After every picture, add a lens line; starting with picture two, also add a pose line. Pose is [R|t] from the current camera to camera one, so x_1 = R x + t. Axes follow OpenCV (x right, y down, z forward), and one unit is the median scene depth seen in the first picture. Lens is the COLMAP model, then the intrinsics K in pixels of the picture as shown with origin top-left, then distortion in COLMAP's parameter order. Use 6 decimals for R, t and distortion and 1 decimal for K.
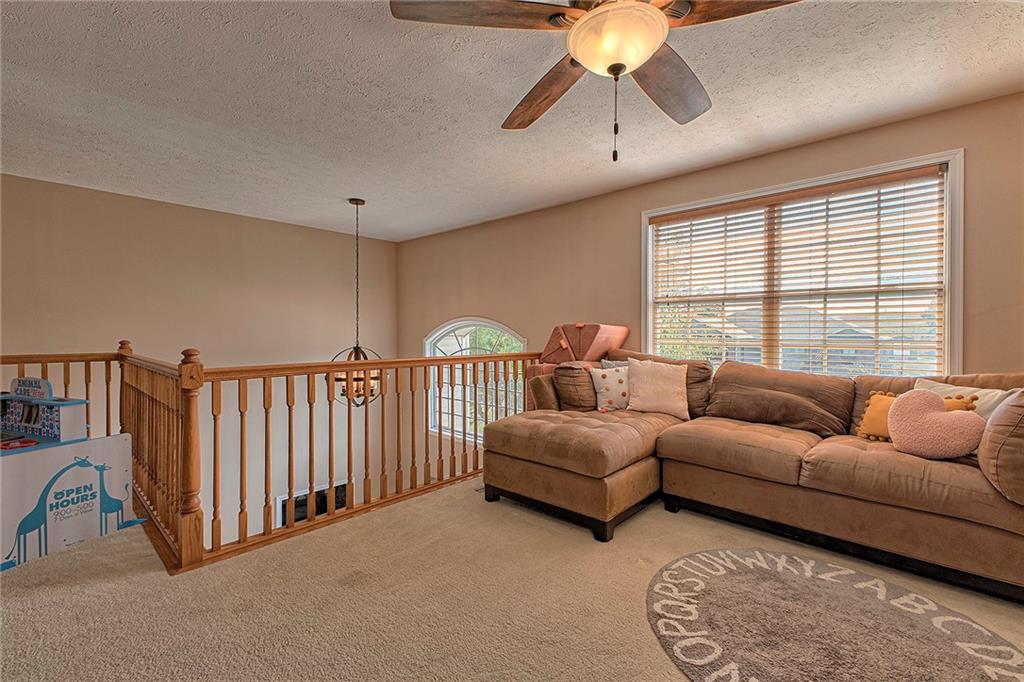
lens RADIAL K [[443.5, 0, 521.8], [0, 443.5, 321.6], [0, 0, 1]] dist [0.008737, -0.002875]
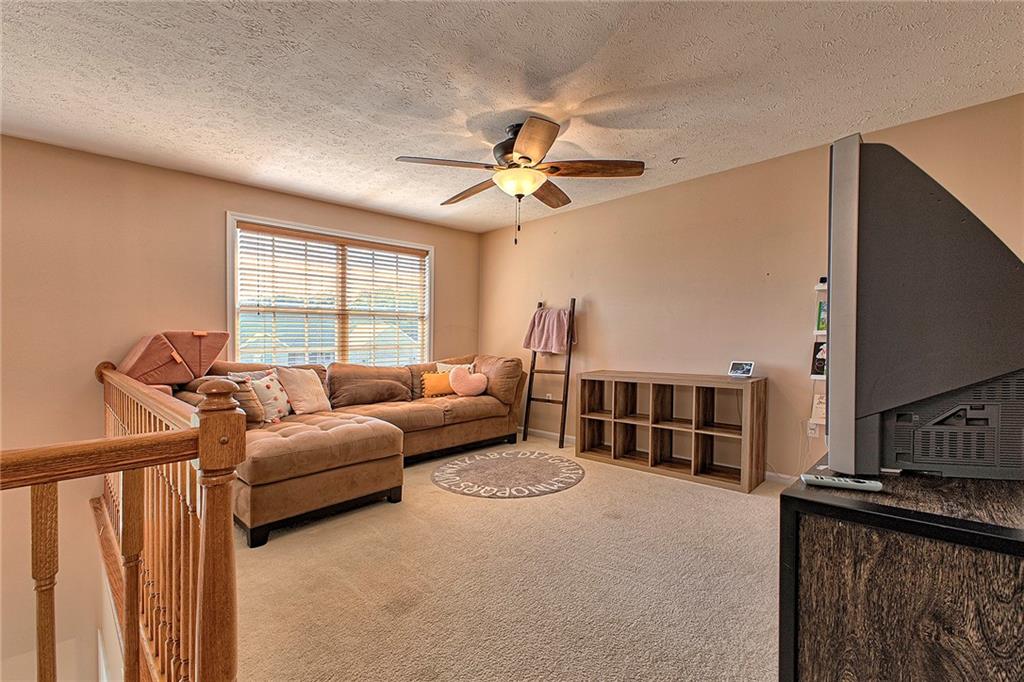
lens RADIAL K [[443.5, 0, 512.1], [0, 443.5, 344.2], [0, 0, 1]] dist [0.008737, -0.002875]
pose [[0.045857, -0.013725, 0.998854, -1.003814], [-0.013771, 0.999802, 0.014371, 0.013156], [-0.998853, -0.014414, 0.045659, 0.572189]]
